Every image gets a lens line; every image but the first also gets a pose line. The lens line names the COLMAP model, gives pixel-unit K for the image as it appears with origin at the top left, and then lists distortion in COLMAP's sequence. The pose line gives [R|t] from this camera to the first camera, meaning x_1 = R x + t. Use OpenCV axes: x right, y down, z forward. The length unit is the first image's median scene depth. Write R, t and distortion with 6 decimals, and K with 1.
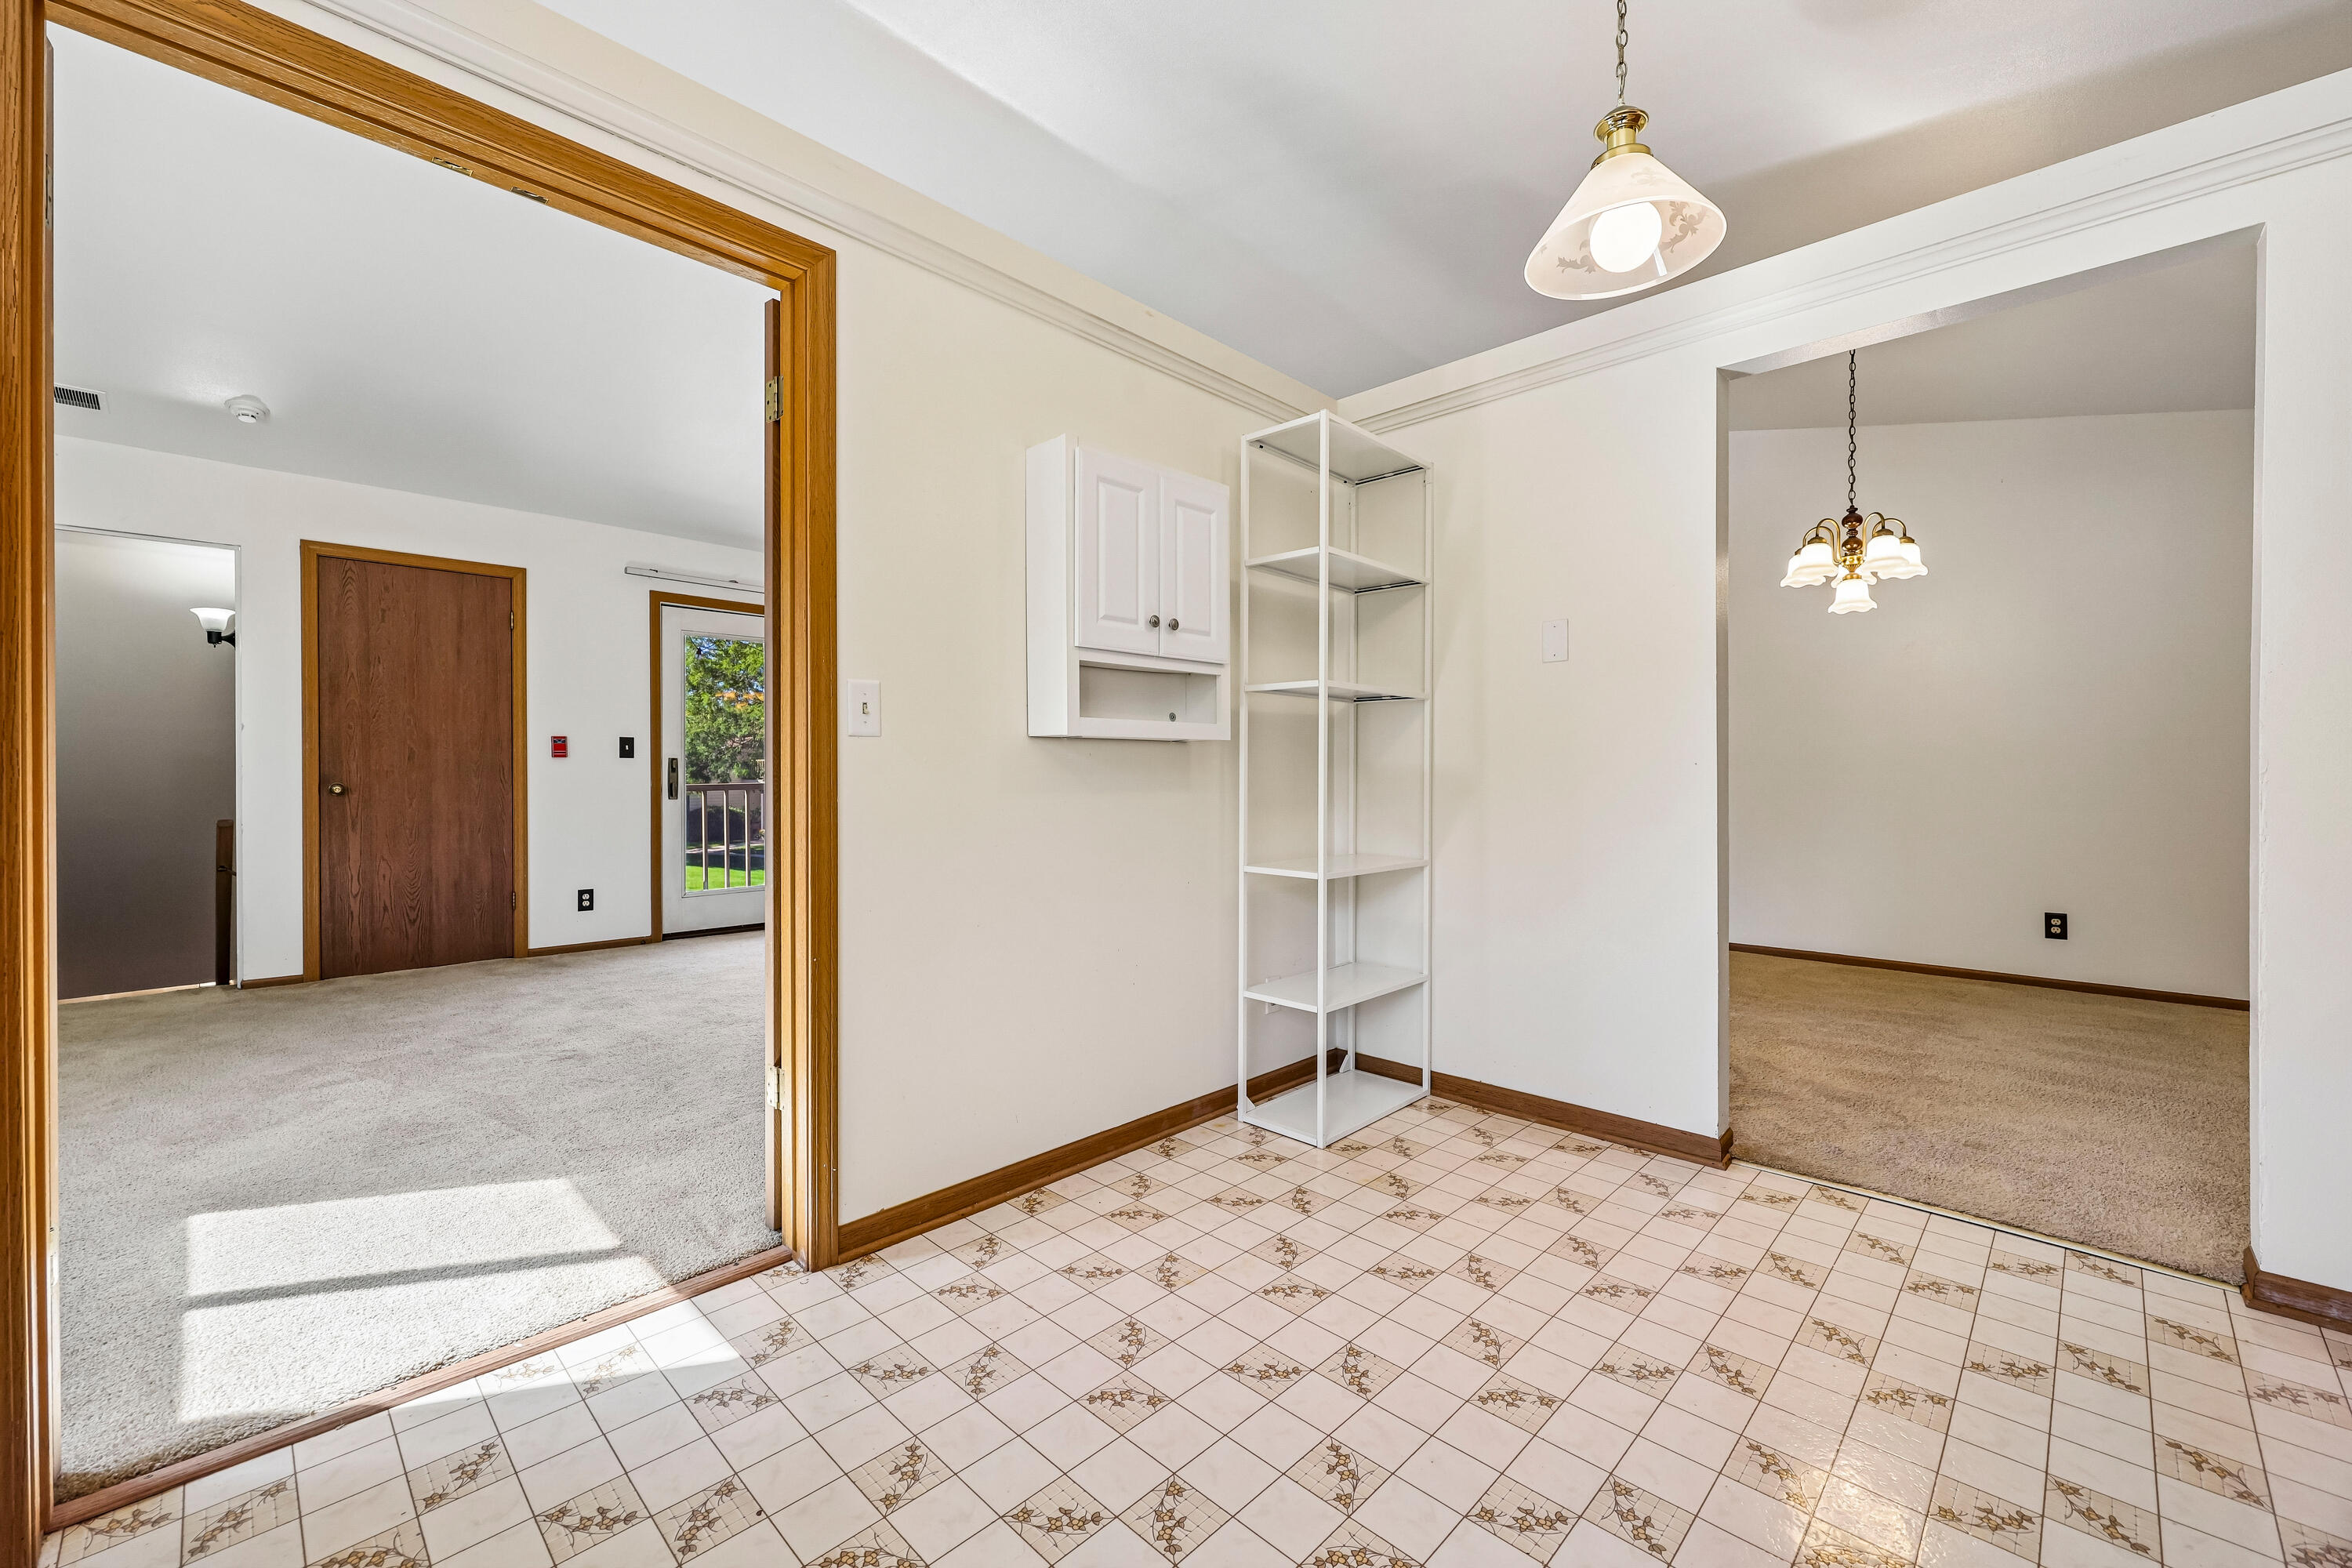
lens RADIAL K [[945.0, 0, 1173.3], [0, 945.0, 788.6], [0, 0, 1]] dist [0.001069, 0.001134]
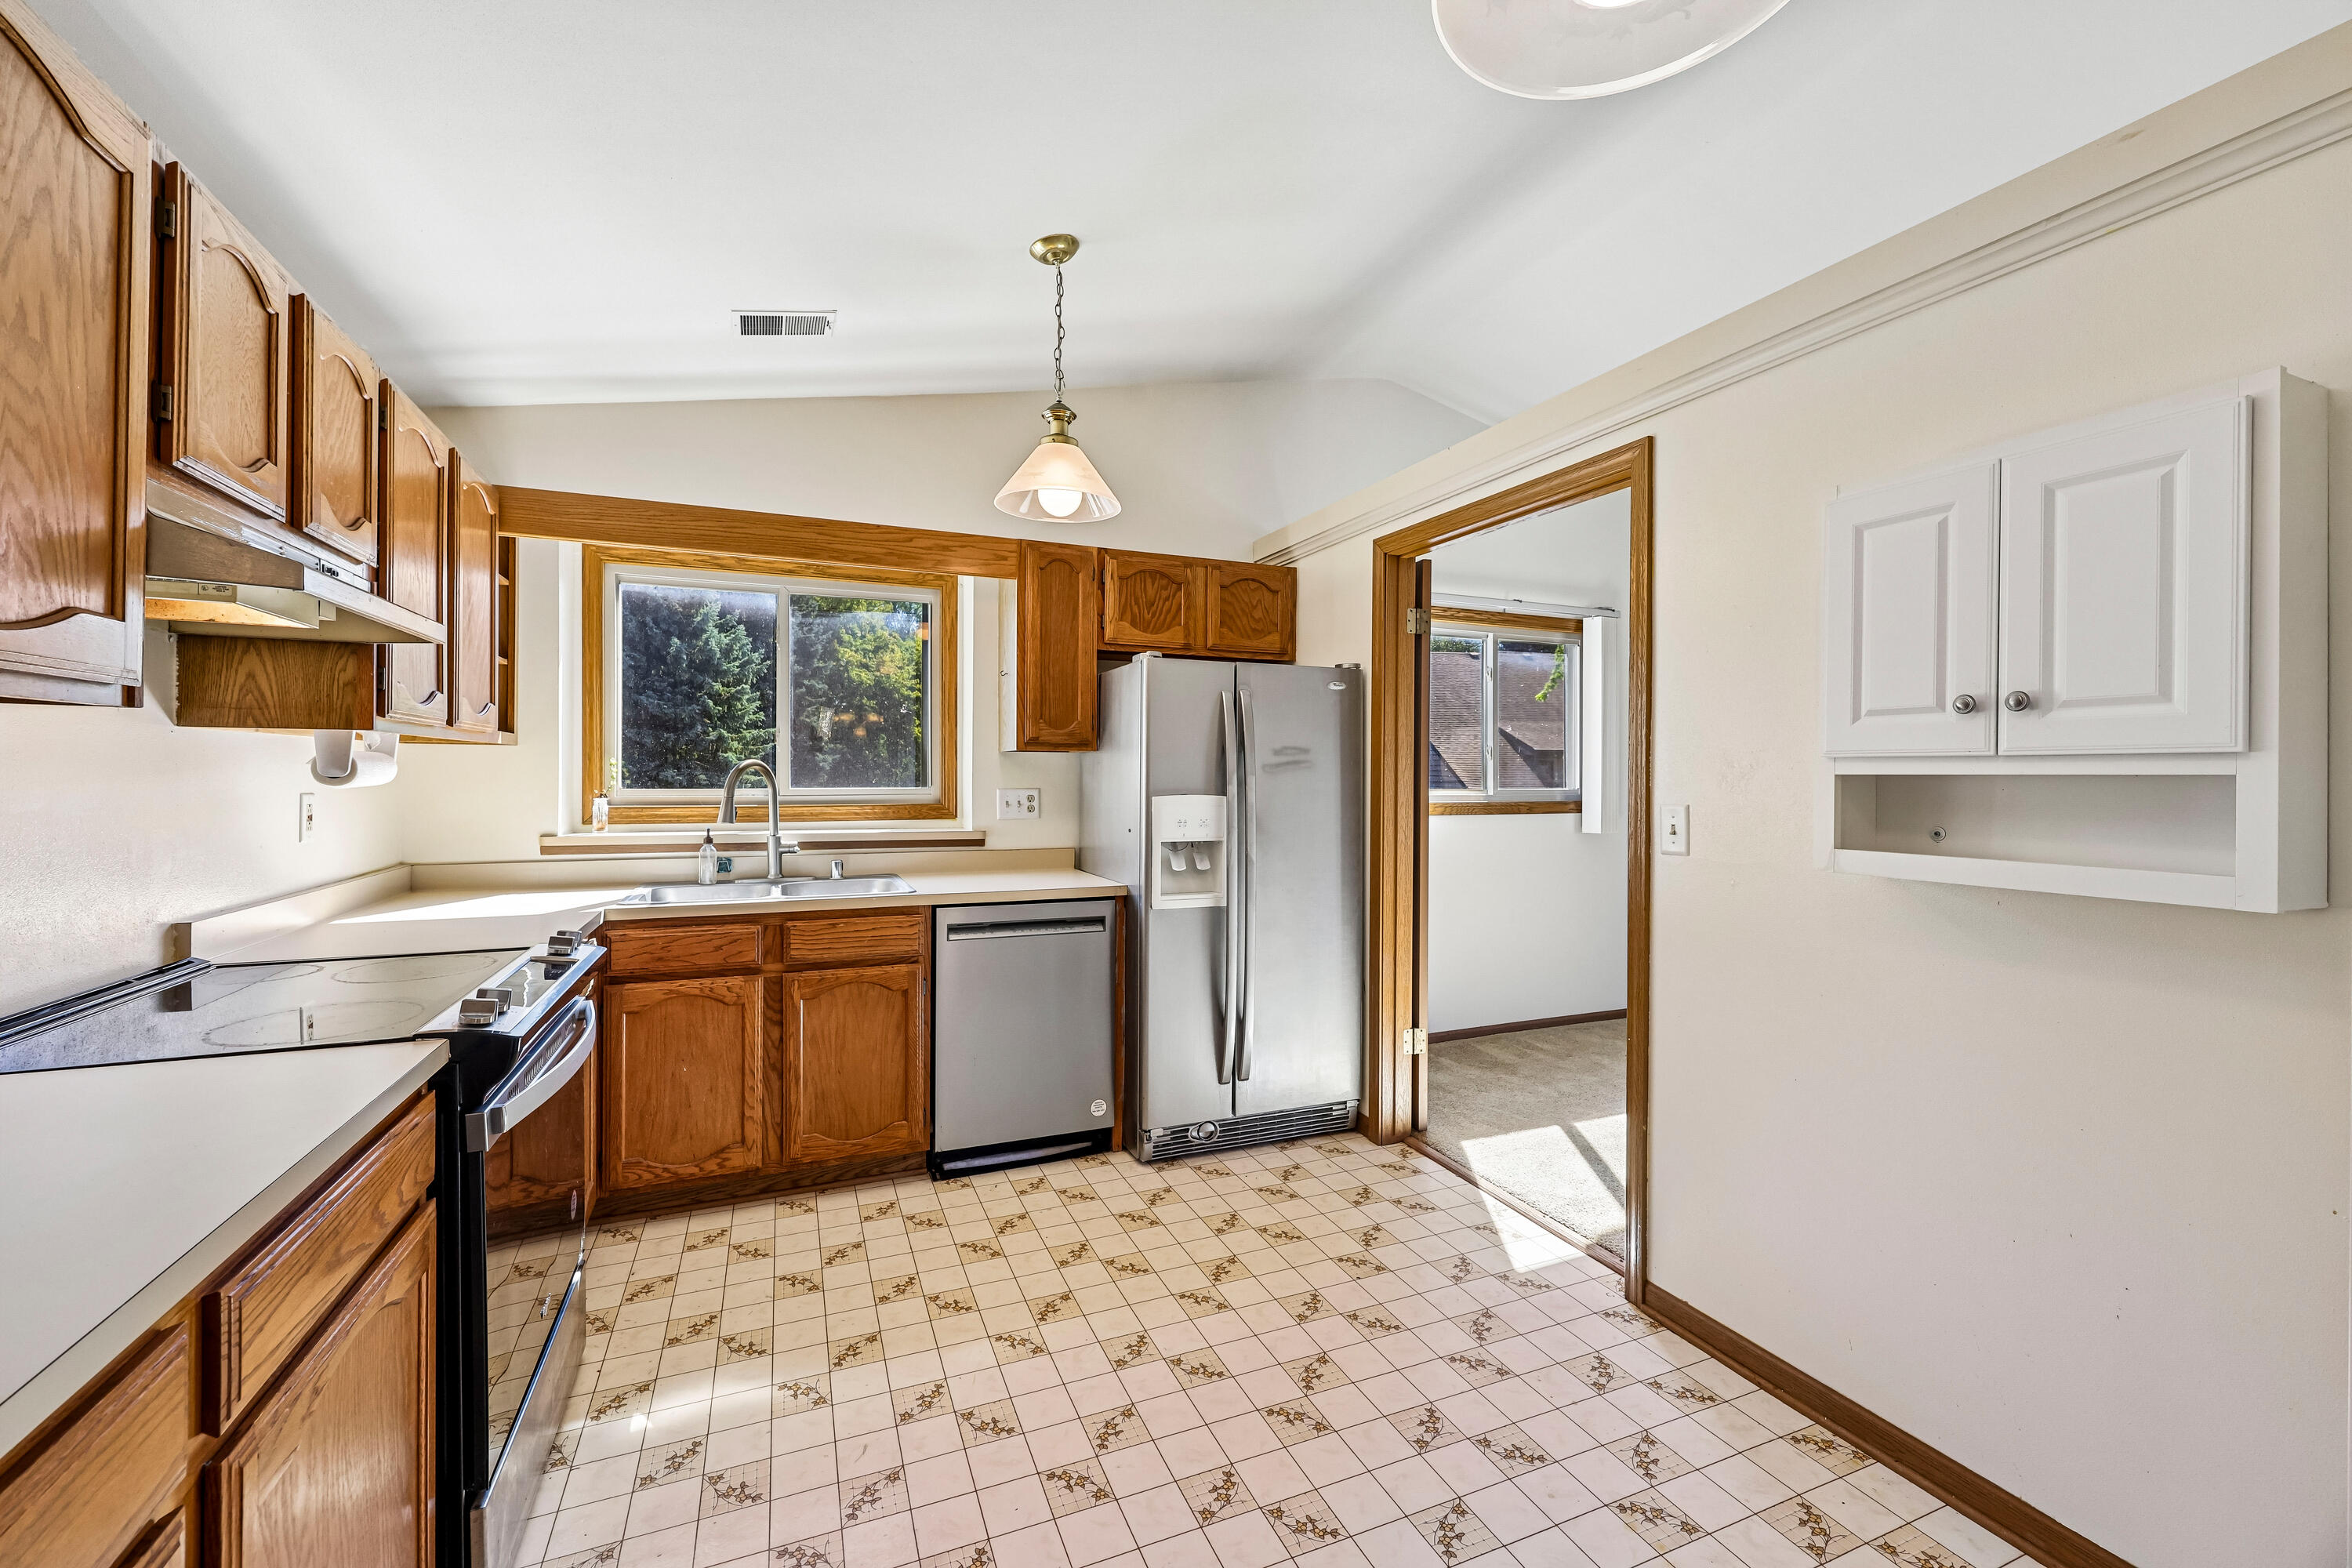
lens RADIAL K [[945.0, 0, 1170.5], [0, 945.0, 774.1], [0, 0, 1]] dist [0.001069, 0.001134]
pose [[-0.386674, 0.002938, -0.922212, 0.955957], [-0.016665, 0.999809, 0.010173, -0.156702], [0.922066, 0.019302, -0.386552, 0.929834]]
